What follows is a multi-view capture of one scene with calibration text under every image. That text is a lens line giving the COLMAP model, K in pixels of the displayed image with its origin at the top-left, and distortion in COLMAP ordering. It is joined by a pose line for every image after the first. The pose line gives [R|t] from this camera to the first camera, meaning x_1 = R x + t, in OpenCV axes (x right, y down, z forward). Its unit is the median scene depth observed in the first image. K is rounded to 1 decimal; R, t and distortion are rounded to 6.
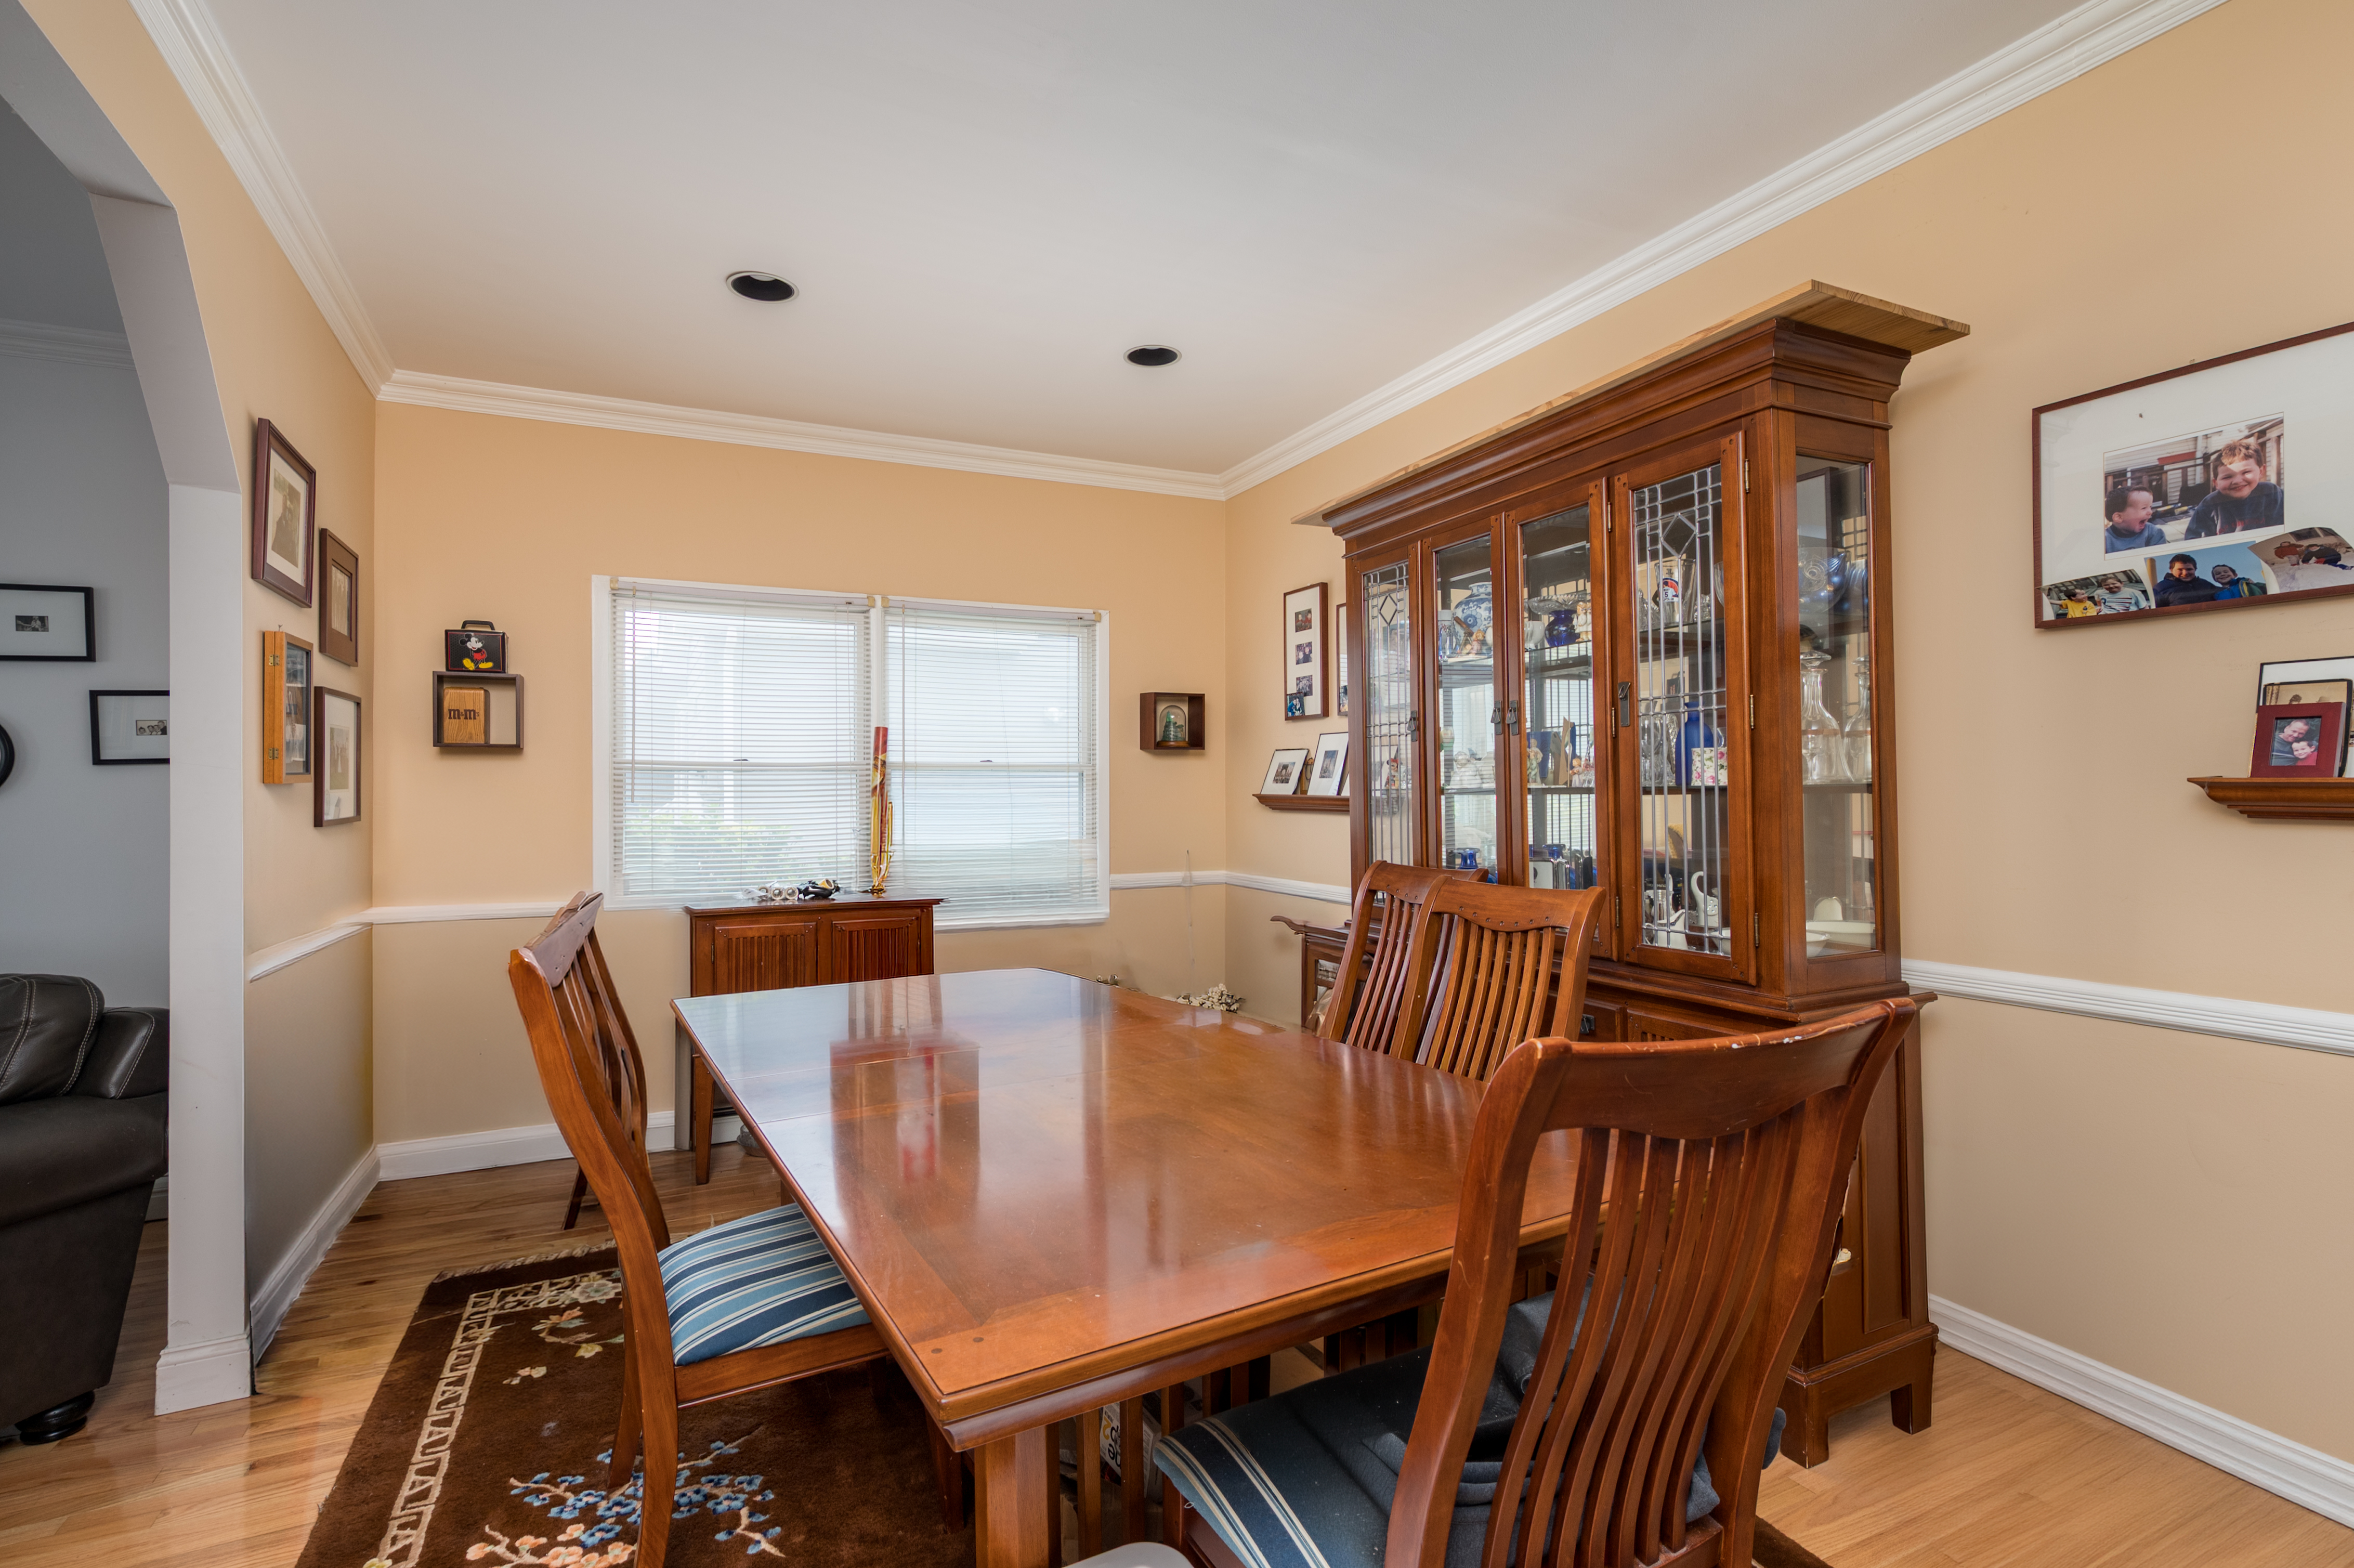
lens RADIAL K [[1128.0, 0, 1177.0], [0, 1128.0, 784.0], [0, 0, 1]] dist [-0.000643, 0.000085]
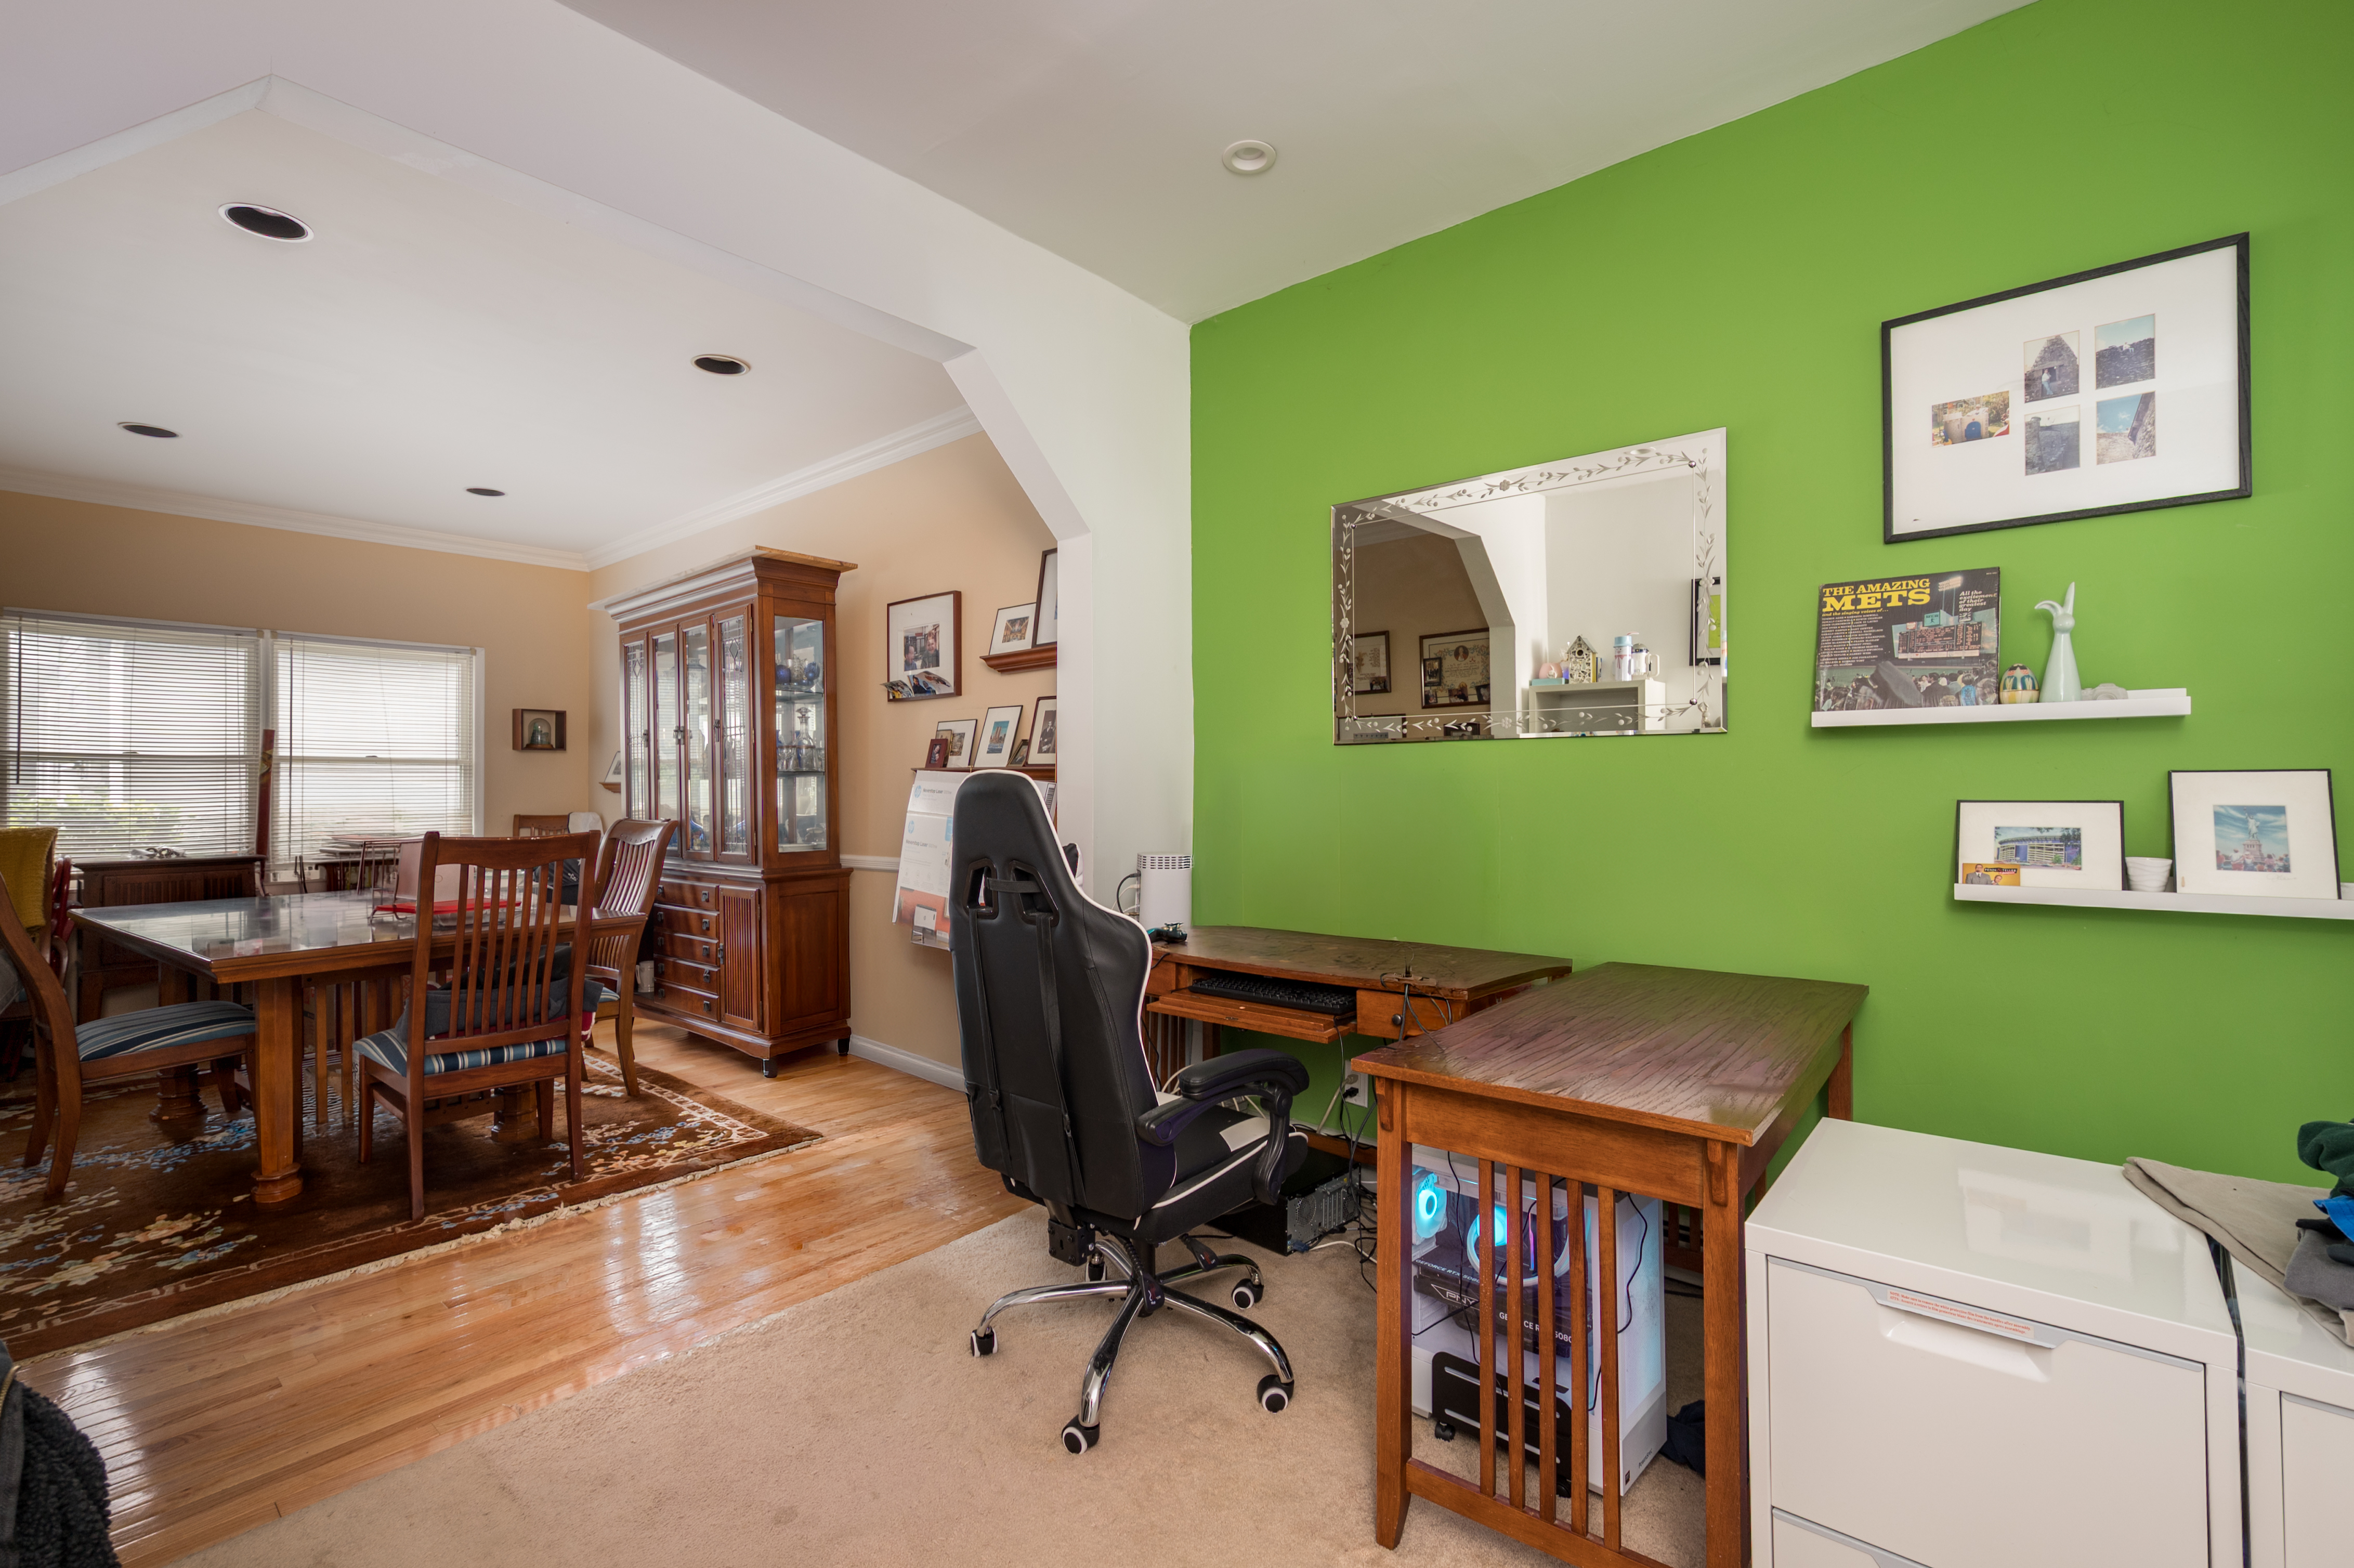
lens RADIAL K [[1062.2, 0, 1177.0], [0, 1062.2, 784.0], [0, 0, 1]] dist [0.001642, 0.000310]
pose [[0.918334, 0.004603, 0.395779, 0.233828], [-0.003419, 0.999987, -0.003698, 0.015703], [-0.395791, 0.002043, 0.918338, -0.595963]]
